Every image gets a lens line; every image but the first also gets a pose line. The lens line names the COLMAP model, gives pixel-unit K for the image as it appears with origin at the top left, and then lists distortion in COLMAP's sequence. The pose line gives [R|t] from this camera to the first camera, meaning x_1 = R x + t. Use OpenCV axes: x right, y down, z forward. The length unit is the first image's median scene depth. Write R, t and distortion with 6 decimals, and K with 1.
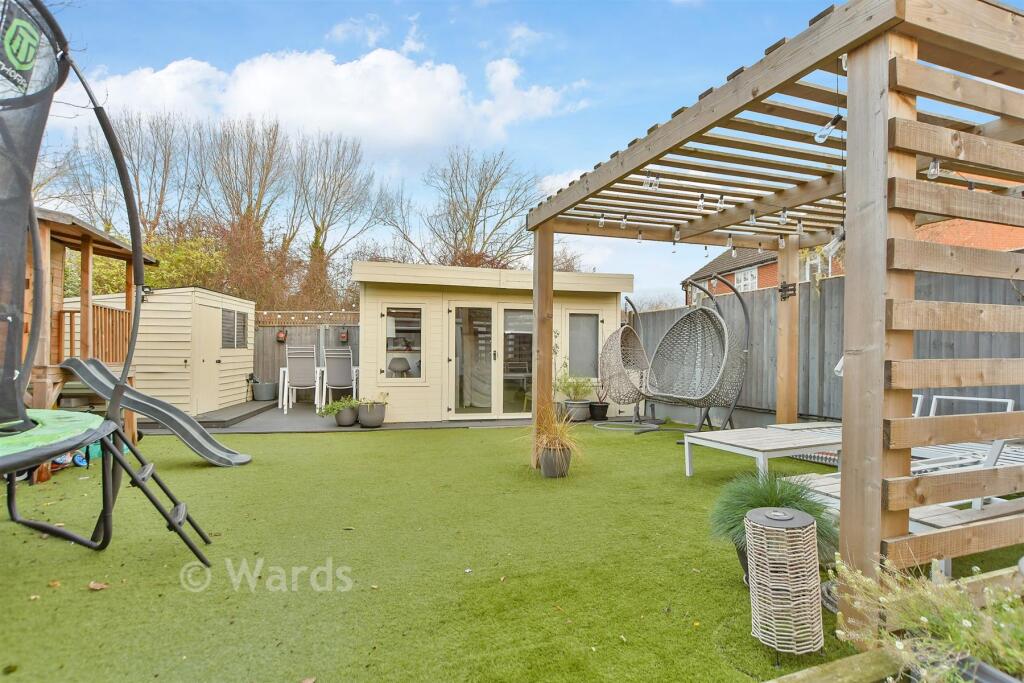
lens RADIAL K [[428.5, 0, 512.0], [0, 428.5, 341.5], [0, 0, 1]] dist [-0.001650, -0.000011]
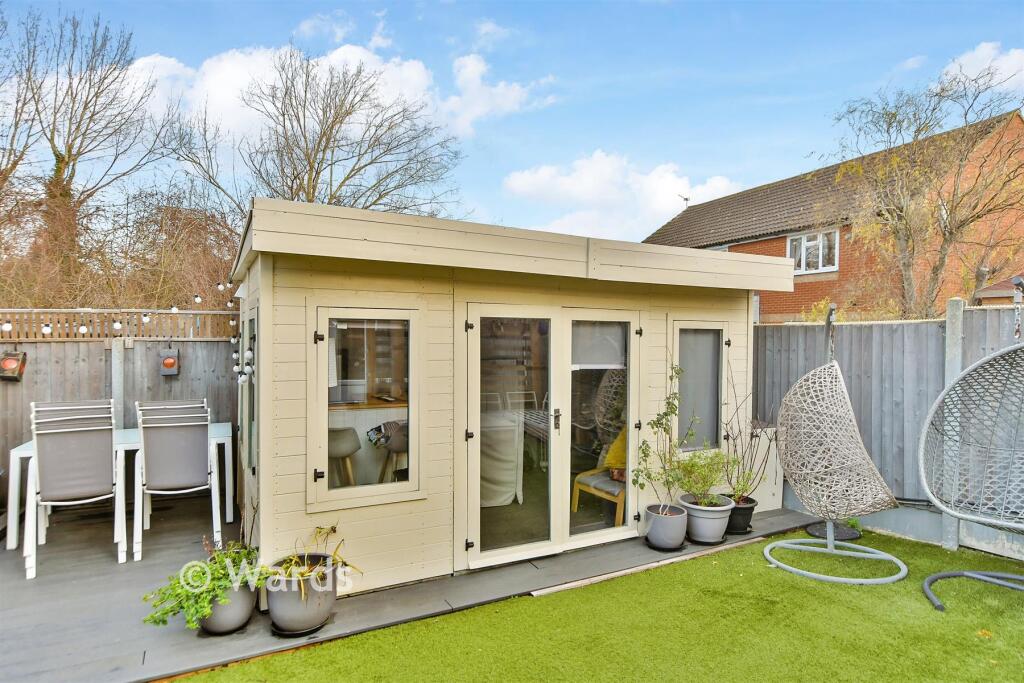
lens RADIAL K [[559.6, 0, 512.0], [0, 559.6, 341.5], [0, 0, 1]] dist [0.015007, -0.001102]
pose [[0.969557, -0.000223, 0.244865, -0.238046], [-0.003617, 0.999877, 0.015232, -0.062252], [-0.244838, -0.015654, 0.969438, 0.408147]]
